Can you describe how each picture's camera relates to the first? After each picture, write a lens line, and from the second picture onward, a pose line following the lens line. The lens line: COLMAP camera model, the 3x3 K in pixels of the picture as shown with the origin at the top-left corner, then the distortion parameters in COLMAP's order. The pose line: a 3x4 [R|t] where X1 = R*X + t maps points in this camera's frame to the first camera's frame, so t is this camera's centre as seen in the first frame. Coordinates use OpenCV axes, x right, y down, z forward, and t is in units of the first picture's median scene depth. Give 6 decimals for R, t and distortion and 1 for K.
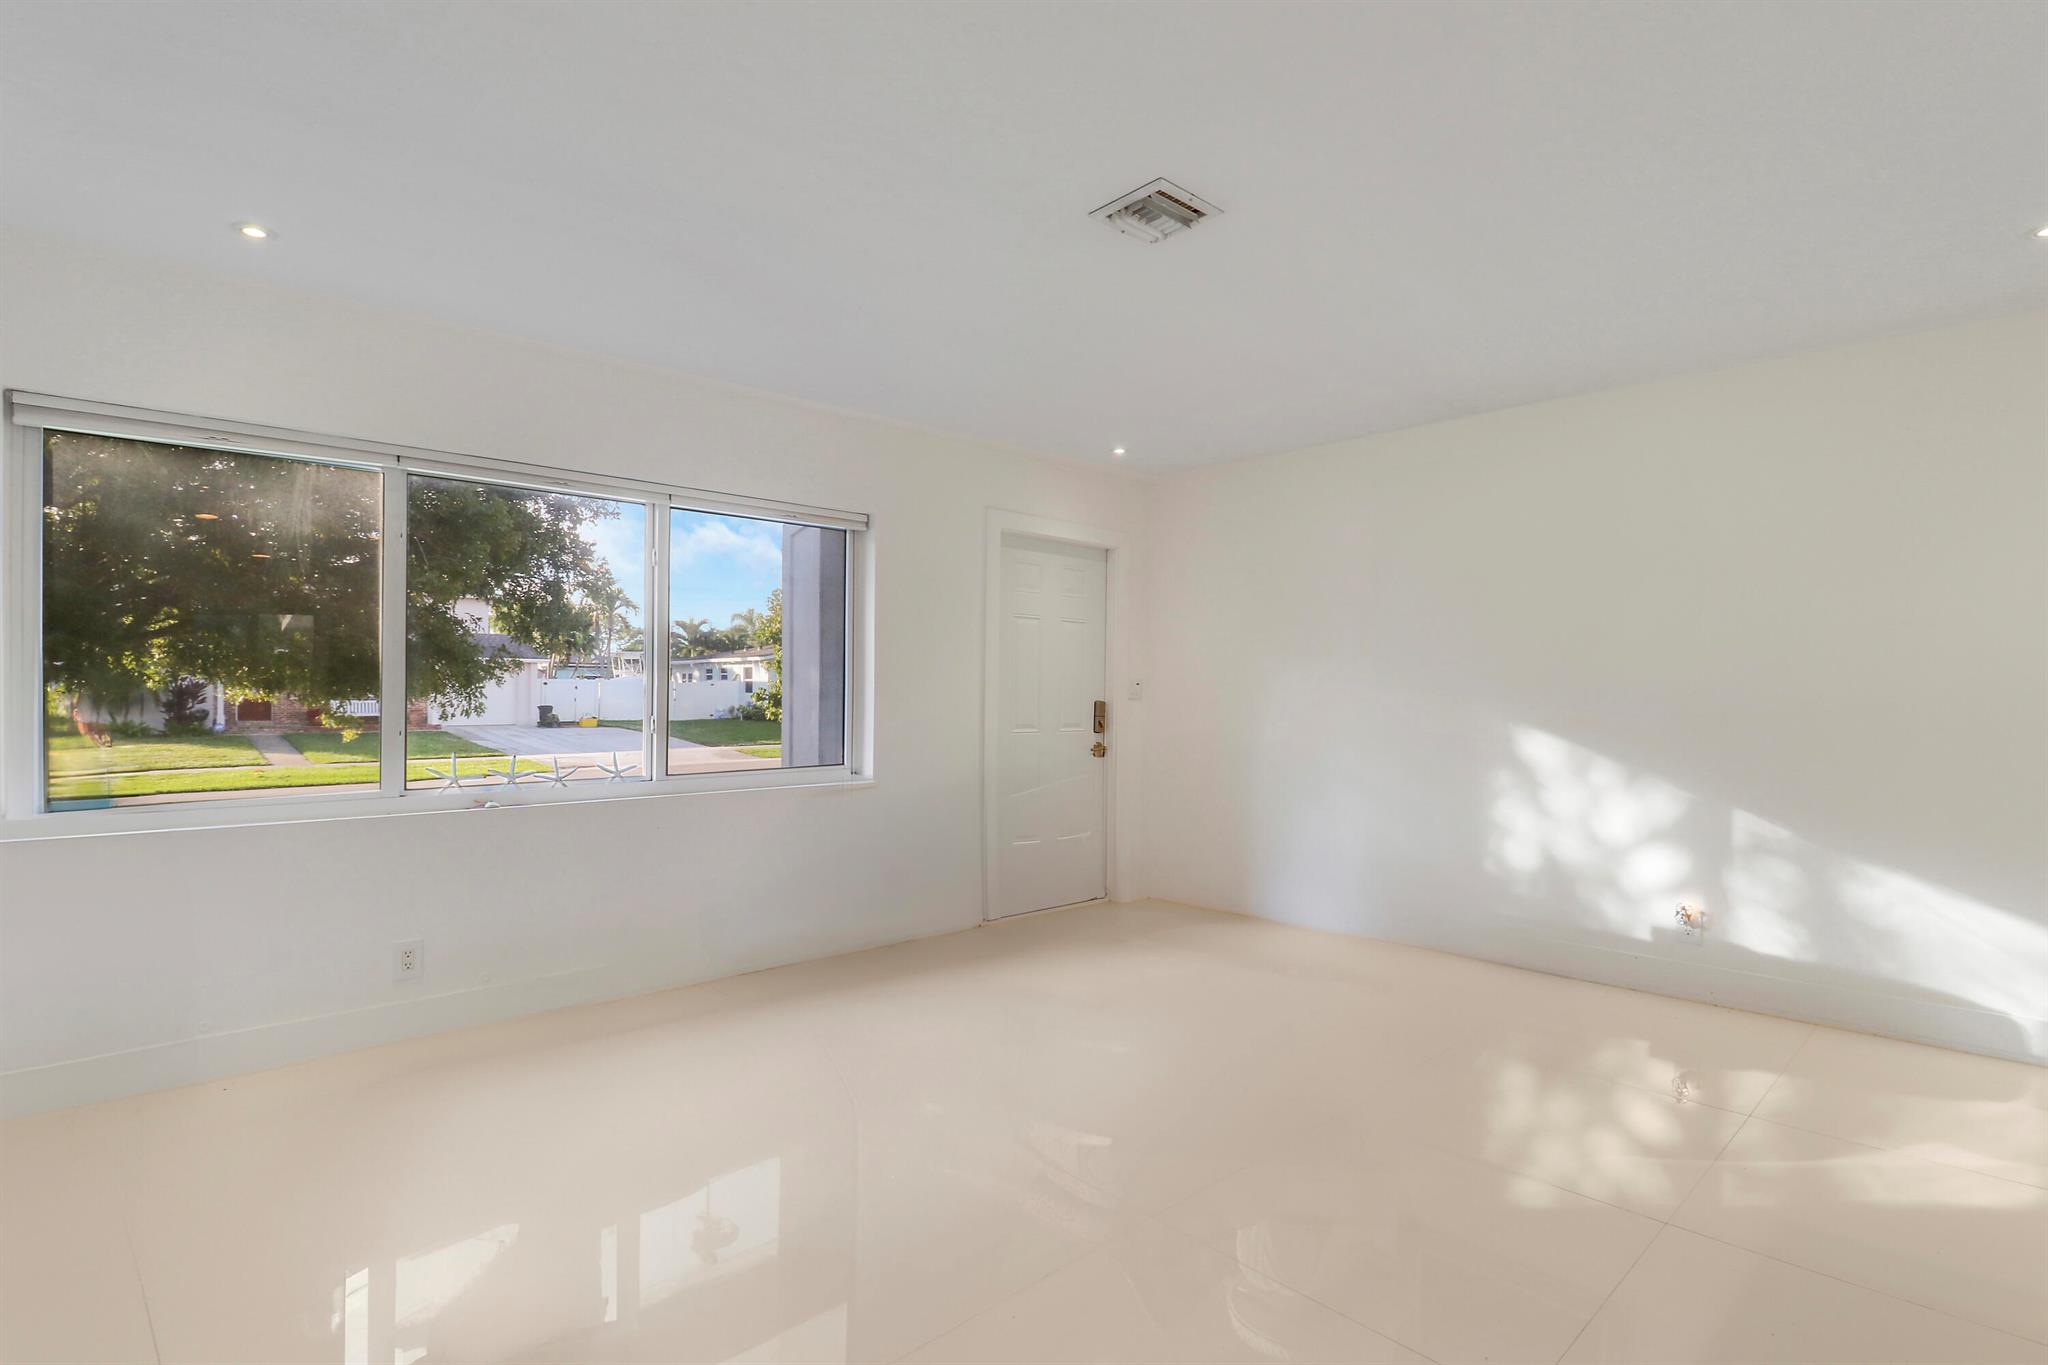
lens RADIAL K [[956.7, 0, 1035.1], [0, 956.7, 692.9], [0, 0, 1]] dist [-0.000458, -0.013546]
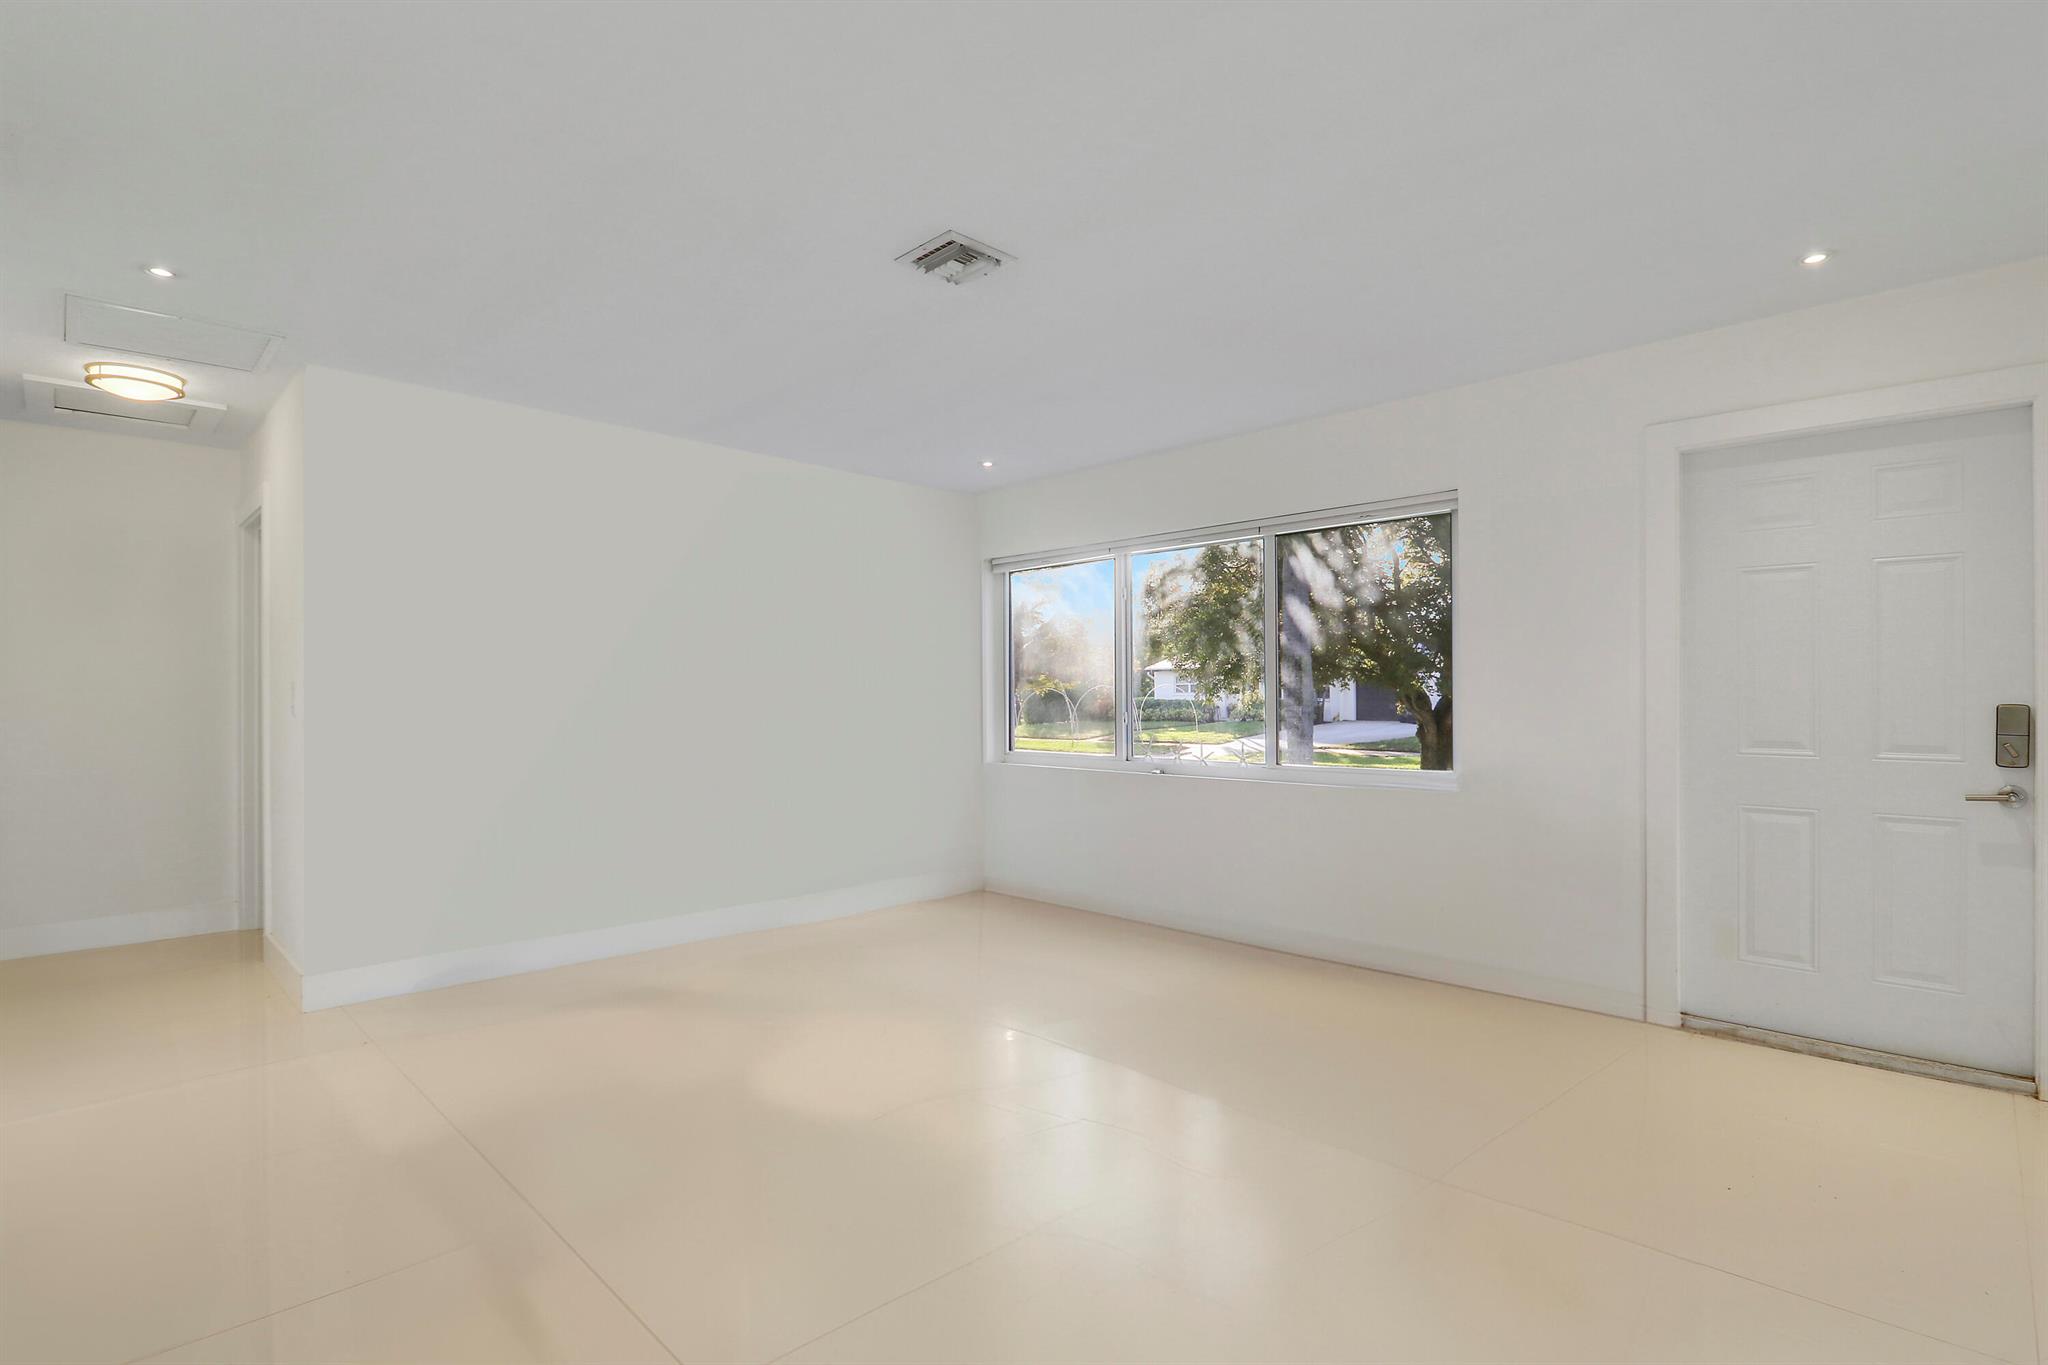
lens RADIAL K [[956.7, 0, 1035.1], [0, 956.7, 692.9], [0, 0, 1]] dist [-0.000458, -0.013546]
pose [[0.042594, -0.006346, -0.999072, 0.622608], [-0.002864, 0.999975, -0.006474, 0.007647], [0.999088, 0.003137, 0.042575, 0.518644]]
